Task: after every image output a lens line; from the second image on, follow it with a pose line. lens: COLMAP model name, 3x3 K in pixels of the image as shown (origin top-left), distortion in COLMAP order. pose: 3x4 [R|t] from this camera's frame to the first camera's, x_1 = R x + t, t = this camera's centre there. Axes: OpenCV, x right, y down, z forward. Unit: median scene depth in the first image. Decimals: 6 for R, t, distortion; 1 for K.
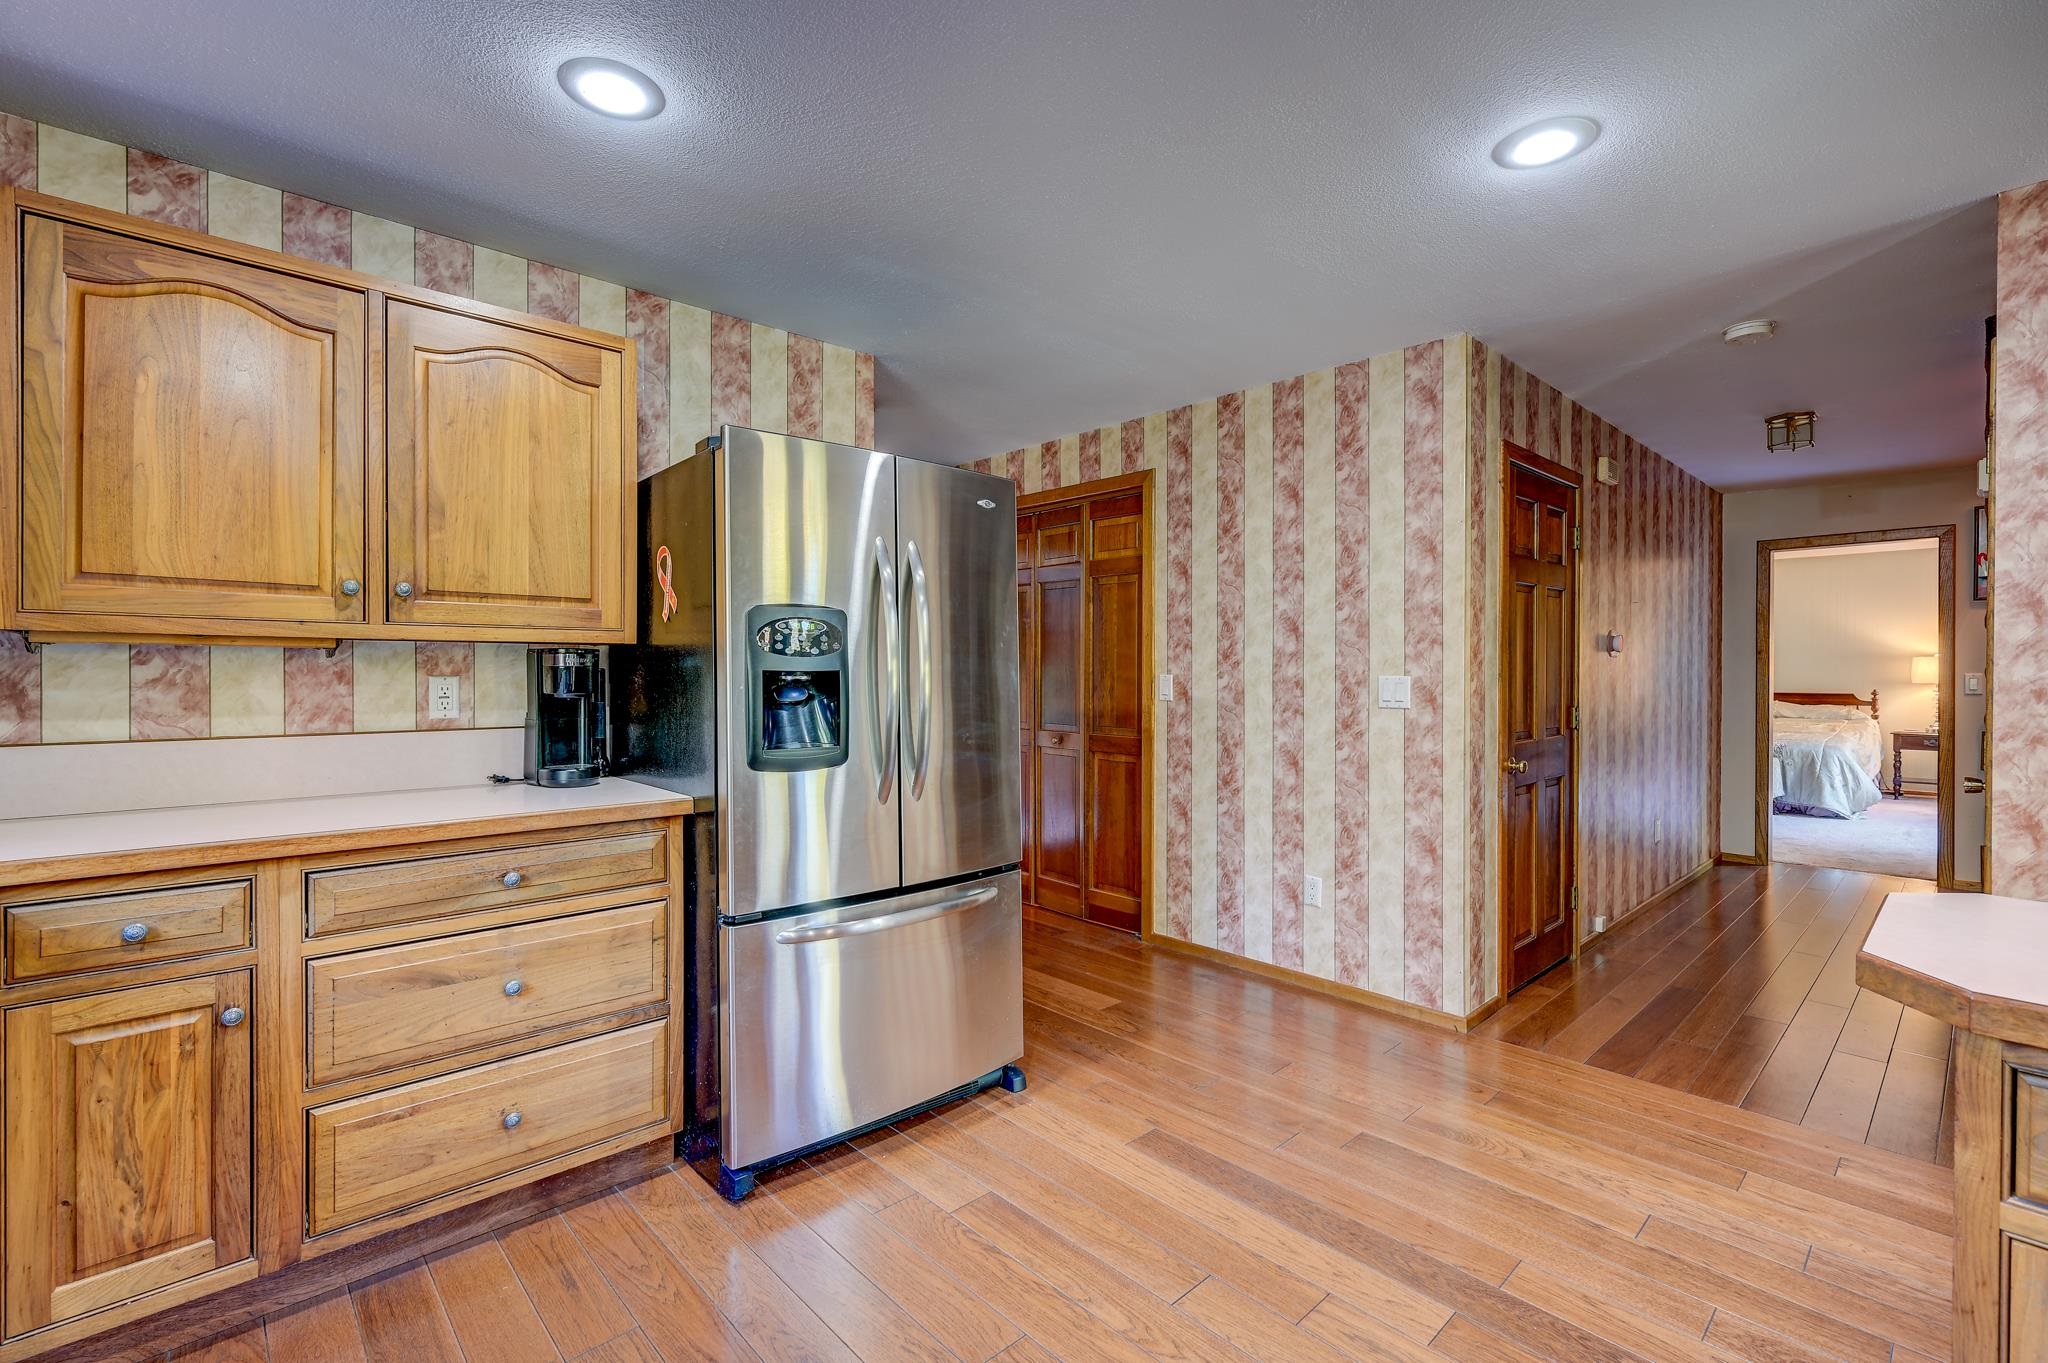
lens RADIAL K [[903.4, 0, 1029.6], [0, 903.4, 666.0], [0, 0, 1]] dist [-0.003698, 0.001279]
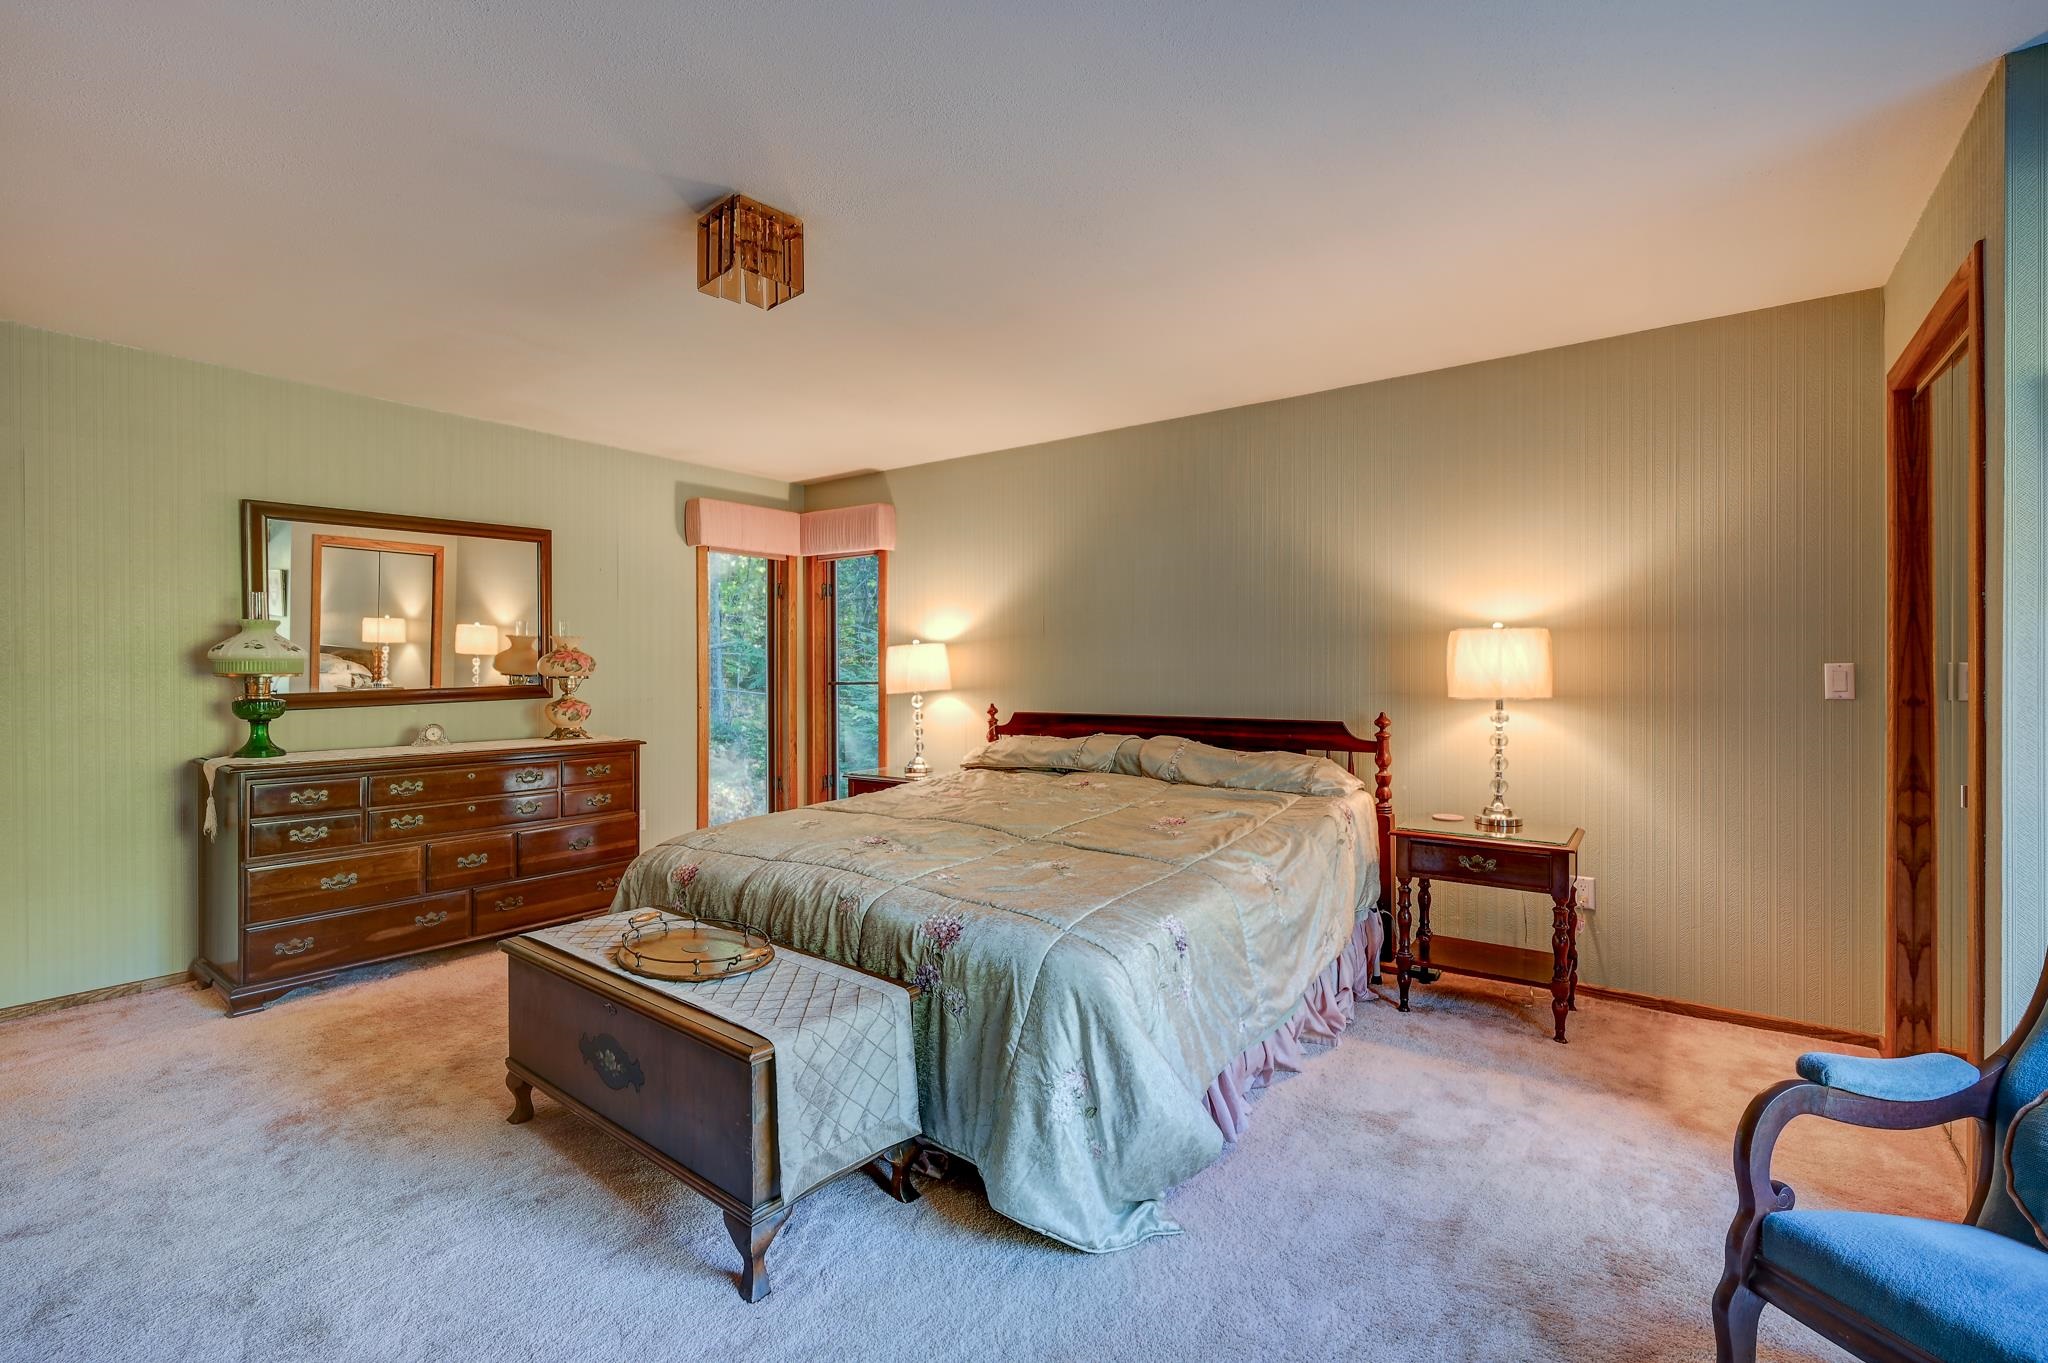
lens RADIAL K [[903.4, 0, 1013.4], [0, 903.4, 670.1], [0, 0, 1]] dist [-0.003698, 0.001279]
pose [[0.983043, -0.002050, 0.183365, 0.706415], [0.000309, 0.999955, 0.009526, 0.002471], [-0.183376, -0.009308, 0.982999, 0.633744]]
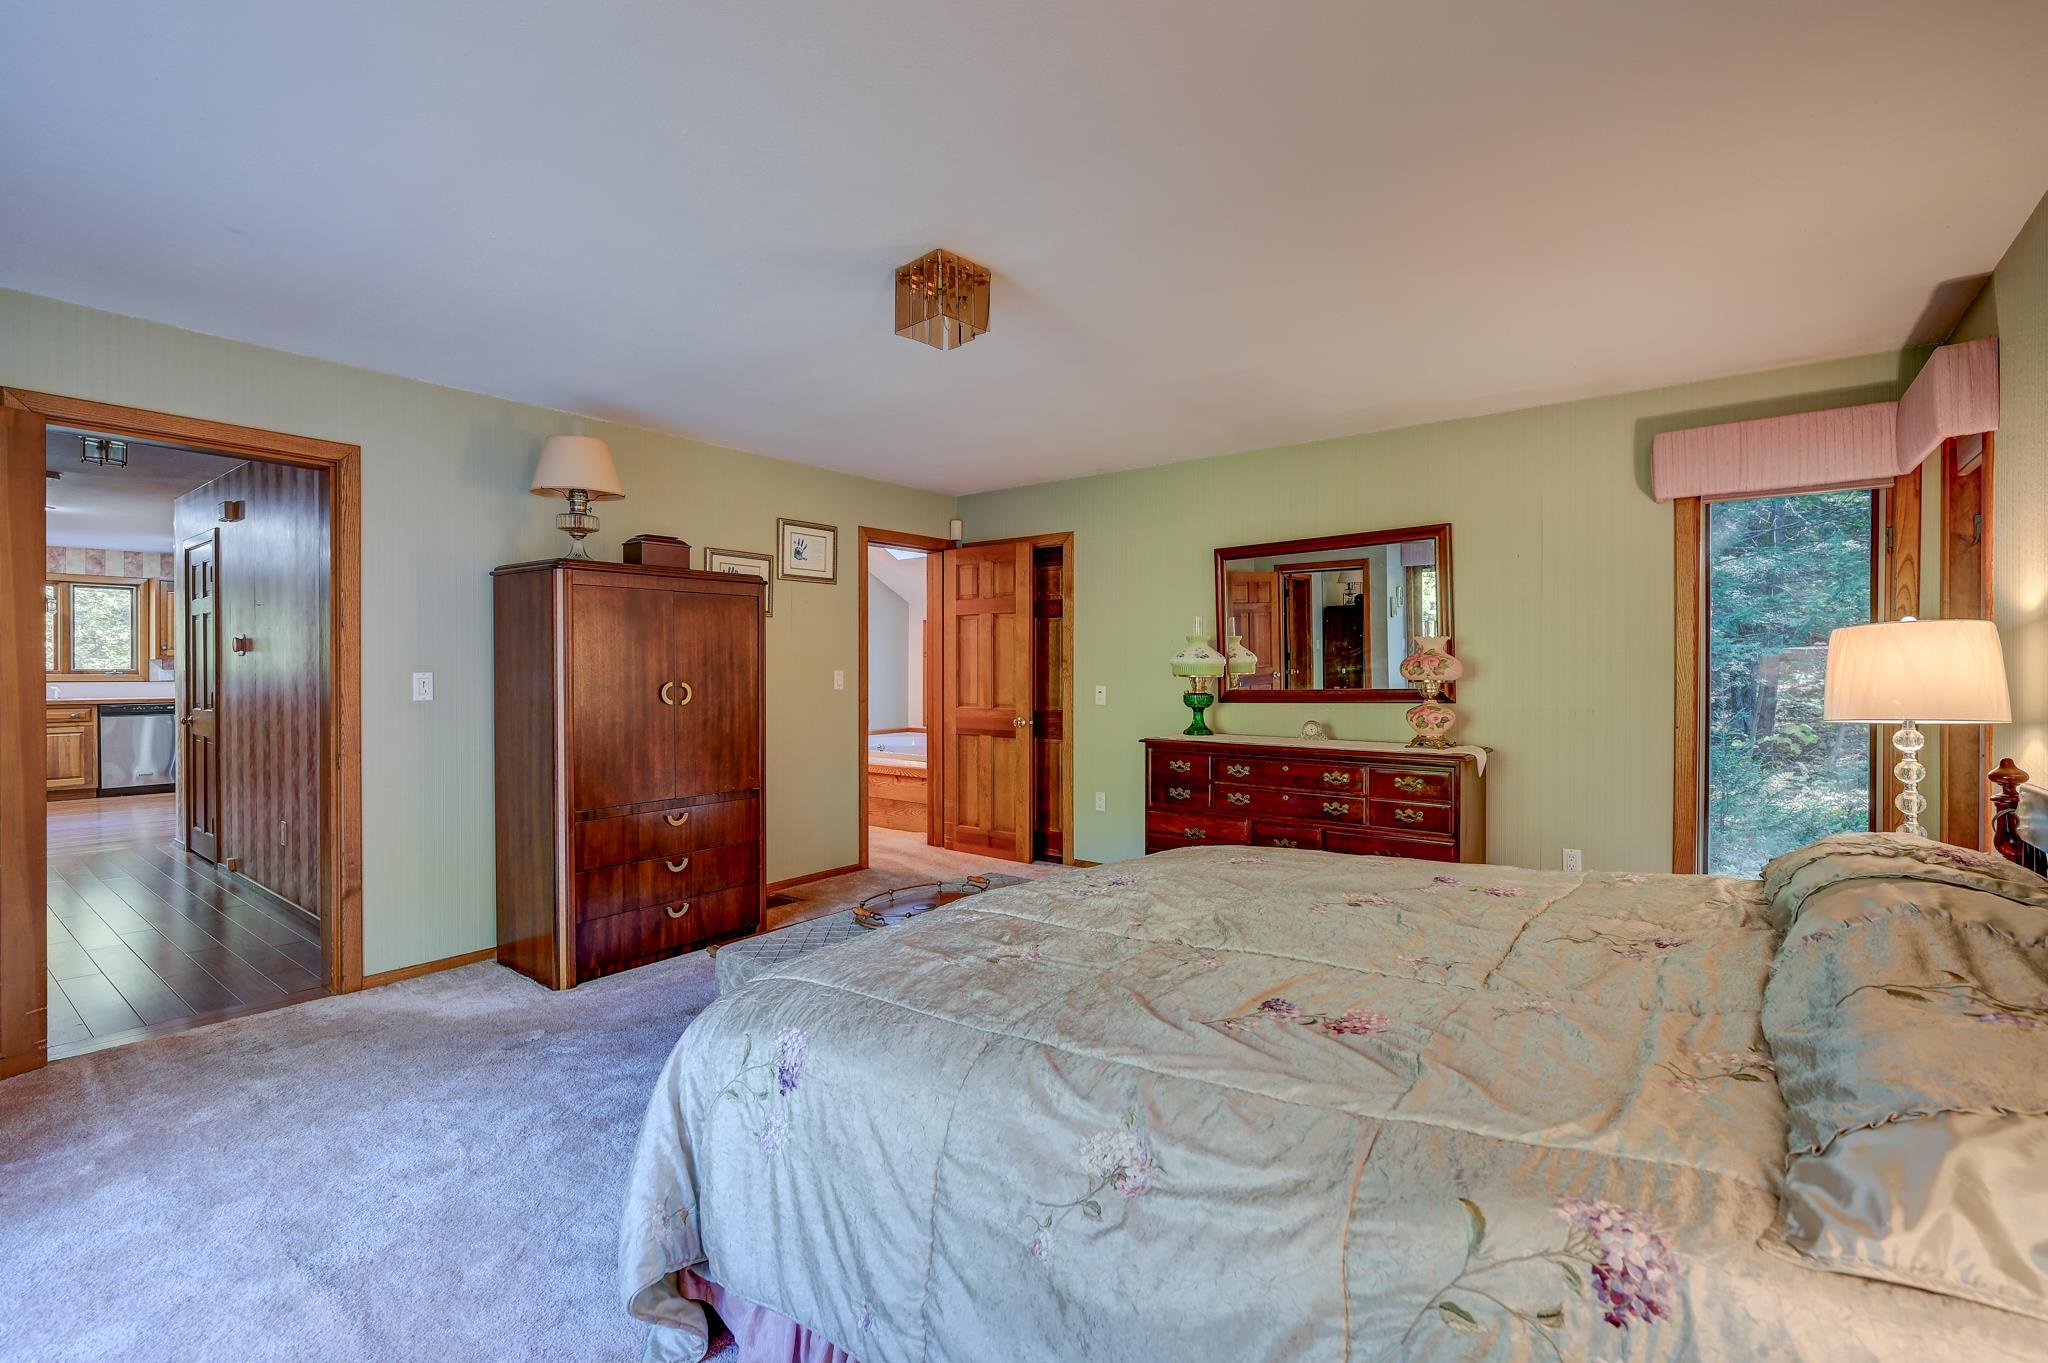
lens RADIAL K [[903.4, 0, 1024.2], [0, 903.4, 675.1], [0, 0, 1]] dist [-0.003698, 0.001279]
pose [[0.151503, 0.005188, -0.988443, 2.313960], [0.002001, 0.999983, 0.005555, 0.015350], [0.988455, -0.002820, 0.151490, 2.170400]]
